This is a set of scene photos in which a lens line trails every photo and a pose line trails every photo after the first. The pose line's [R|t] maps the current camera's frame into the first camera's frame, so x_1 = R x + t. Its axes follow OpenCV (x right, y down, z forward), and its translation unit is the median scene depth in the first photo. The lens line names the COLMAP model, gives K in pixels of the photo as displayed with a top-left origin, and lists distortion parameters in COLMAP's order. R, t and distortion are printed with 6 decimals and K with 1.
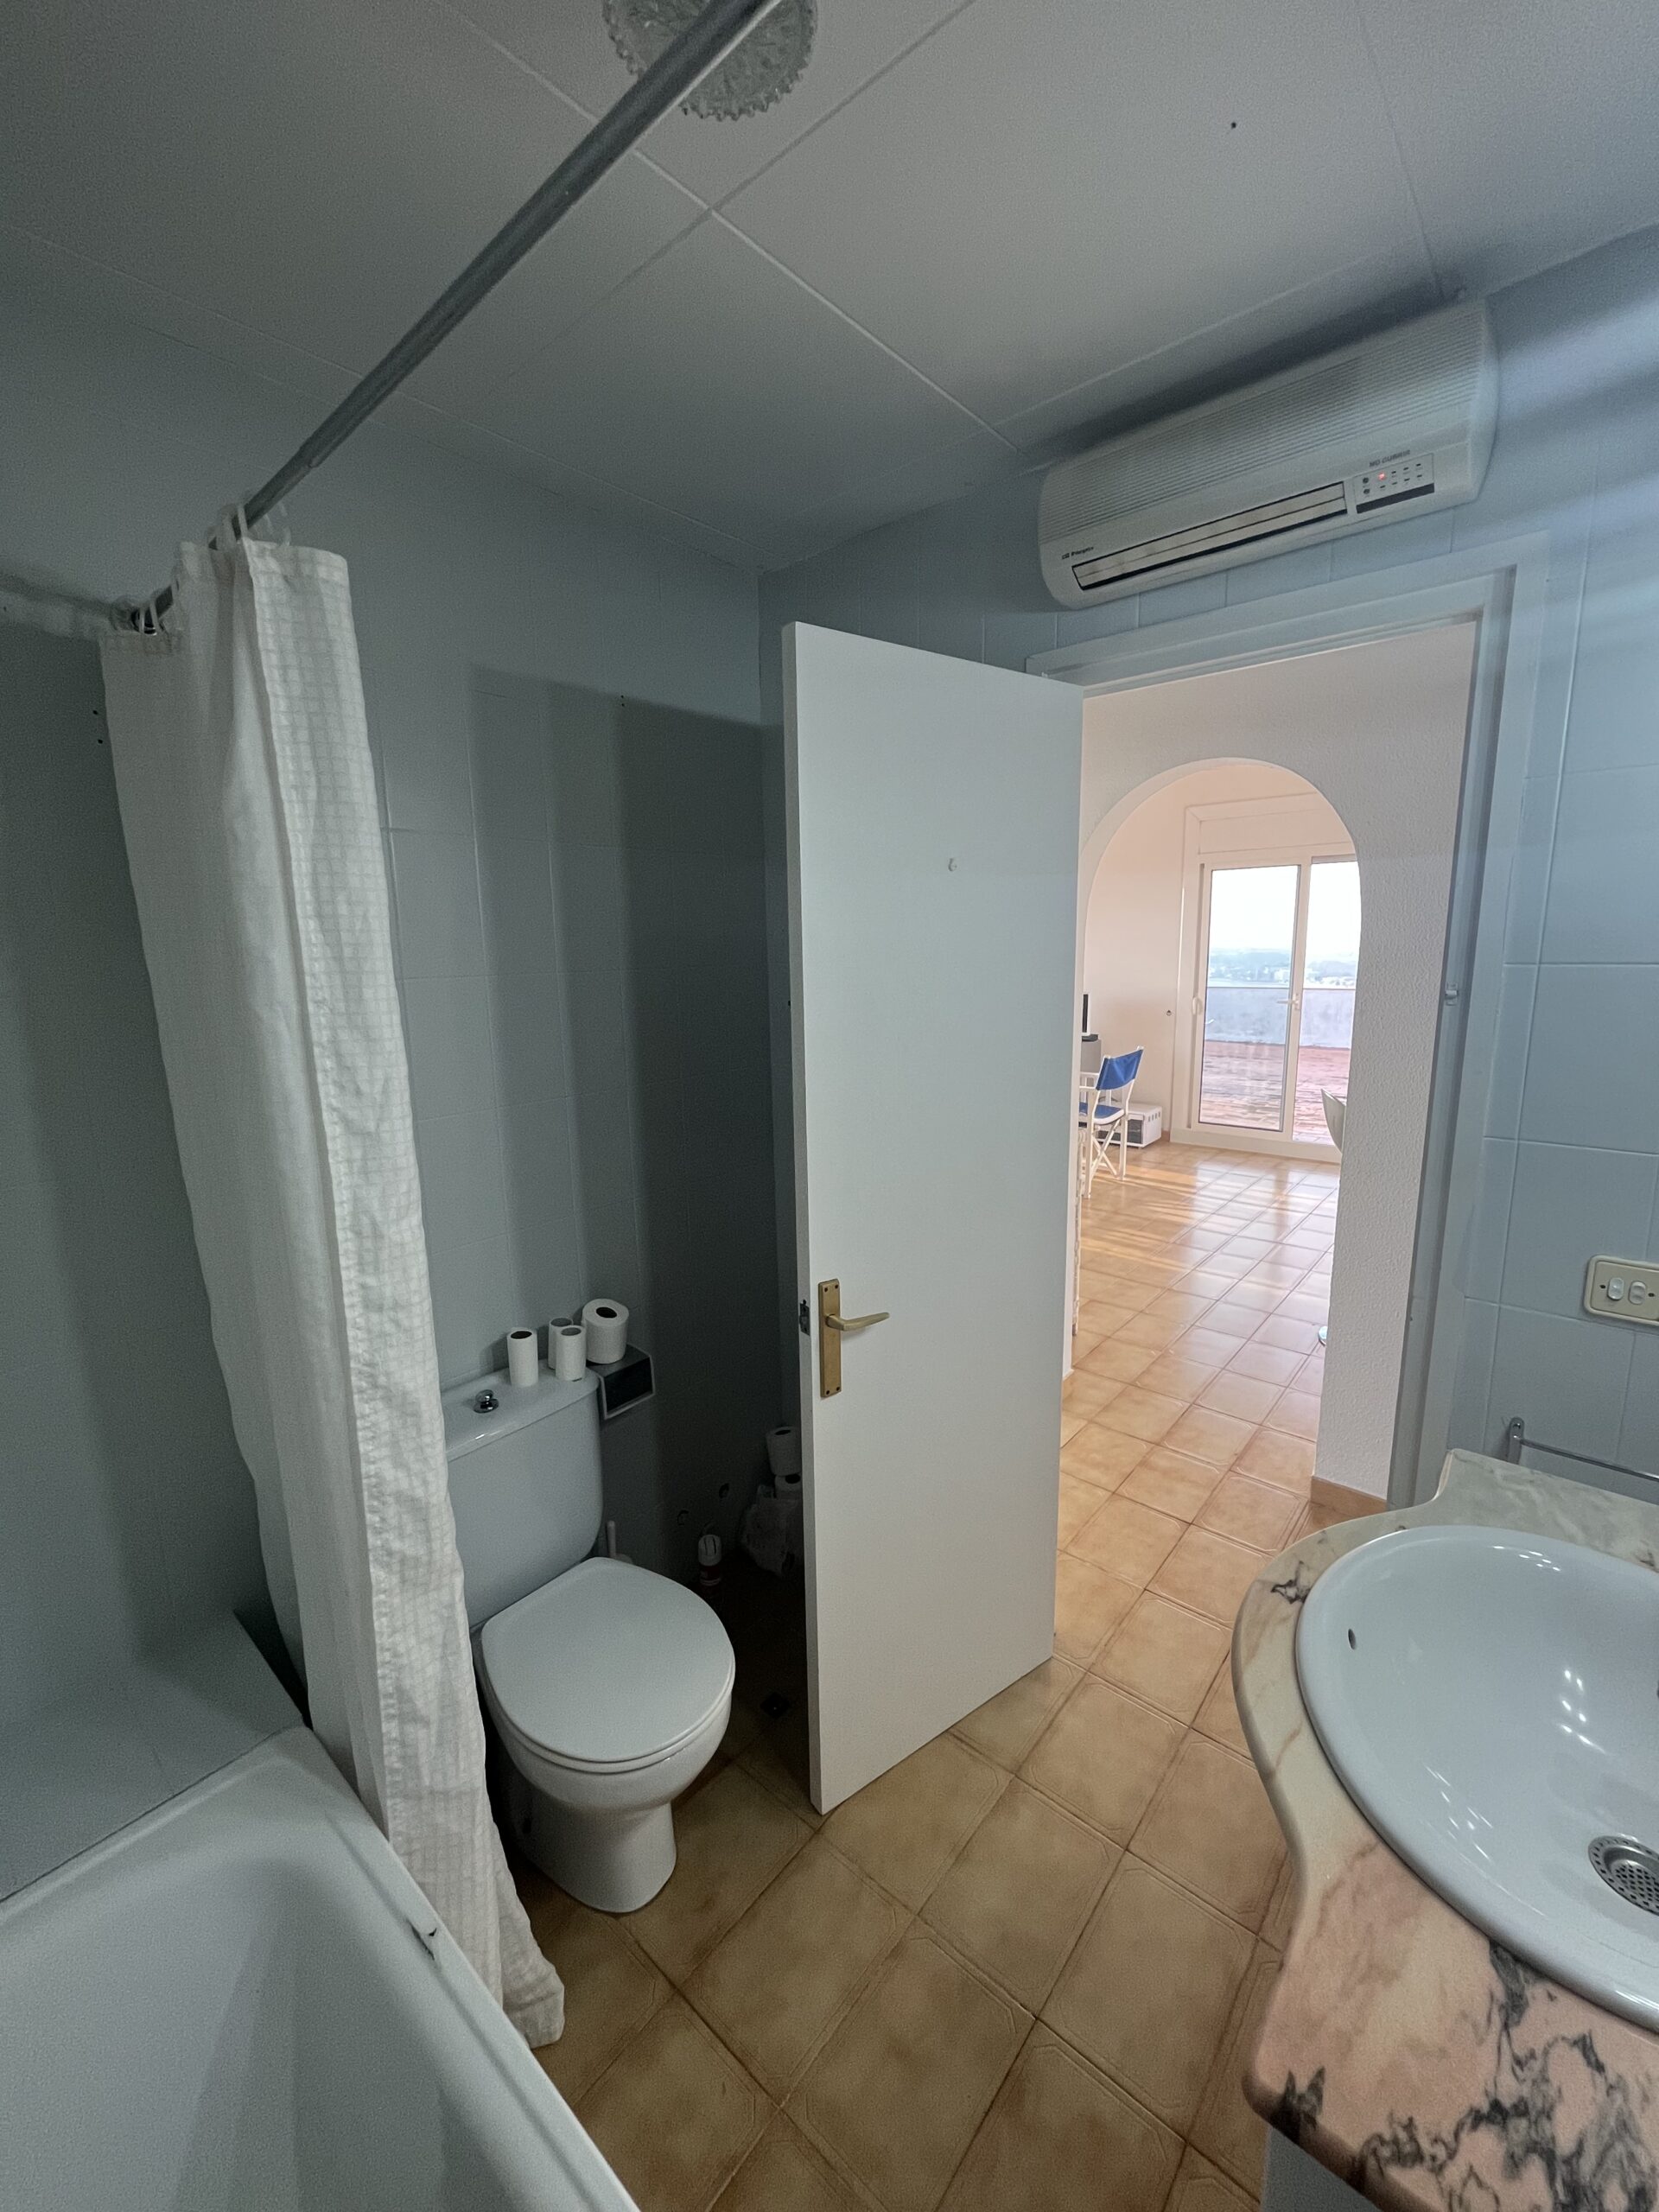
lens RADIAL K [[884.6, 0, 829.5], [0, 884.6, 1106.0], [0, 0, 1]] dist [-0.006602, 0.000351]
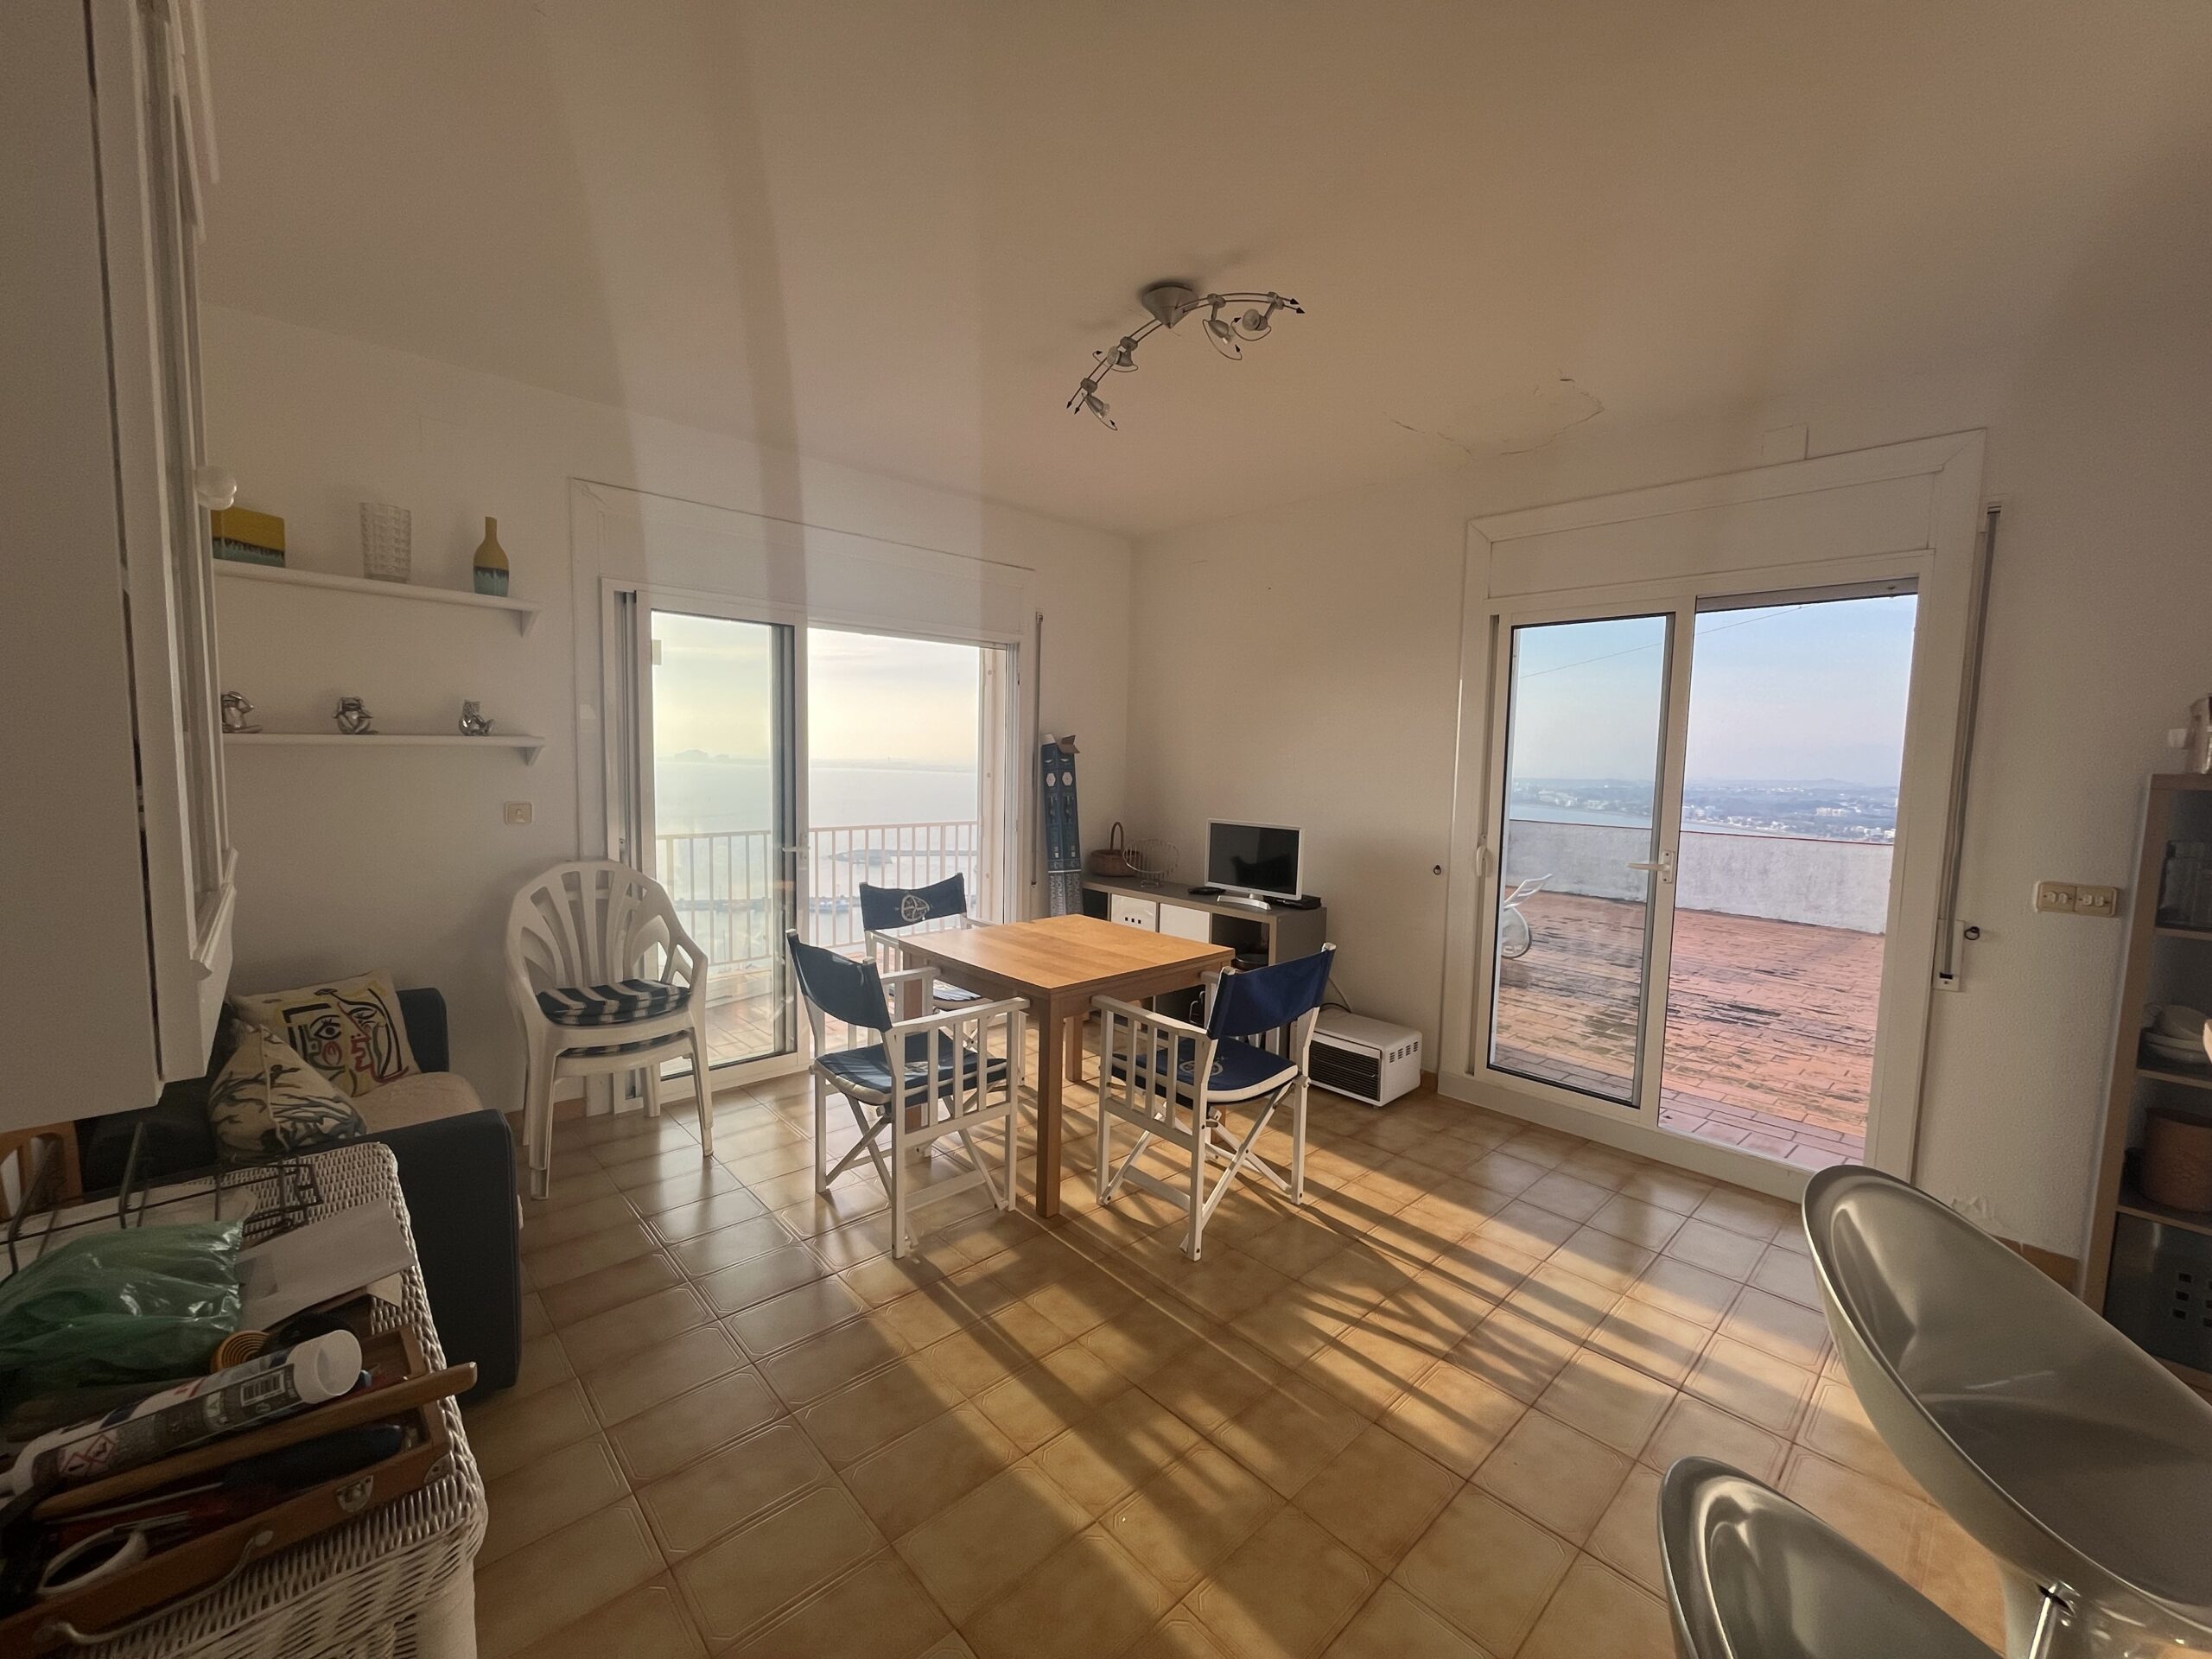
lens RADIAL K [[884.6, 0, 1106.0], [0, 884.6, 829.5], [0, 0, 1]] dist [-0.006602, 0.000351]
pose [[0.992846, 0.053369, -0.106816, 0.234361], [-0.063560, 0.993504, -0.094396, -0.064921], [0.101084, 0.100510, 0.989788, 0.410973]]
